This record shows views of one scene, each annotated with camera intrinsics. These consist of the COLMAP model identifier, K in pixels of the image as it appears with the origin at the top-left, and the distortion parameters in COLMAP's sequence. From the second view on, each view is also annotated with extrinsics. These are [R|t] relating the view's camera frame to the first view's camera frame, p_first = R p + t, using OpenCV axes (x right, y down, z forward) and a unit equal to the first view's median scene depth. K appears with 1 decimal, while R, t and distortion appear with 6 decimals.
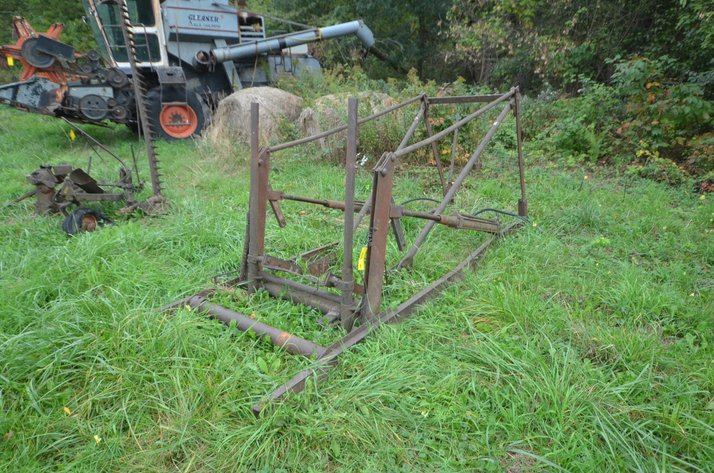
lens RADIAL K [[441.6, 0, 357.0], [0, 441.6, 236.5], [0, 0, 1]] dist [0.003757, 0.000263]
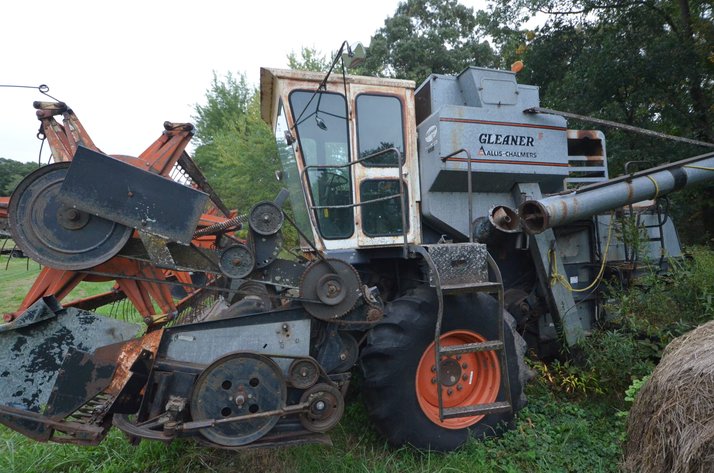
lens RADIAL K [[441.6, 0, 357.0], [0, 441.6, 236.5], [0, 0, 1]] dist [0.003757, 0.000263]
pose [[0.934562, -0.050801, -0.352154, -0.356154], [-0.081551, 0.932821, -0.350990, -0.244401], [0.346327, 0.356741, 0.867637, 0.627271]]
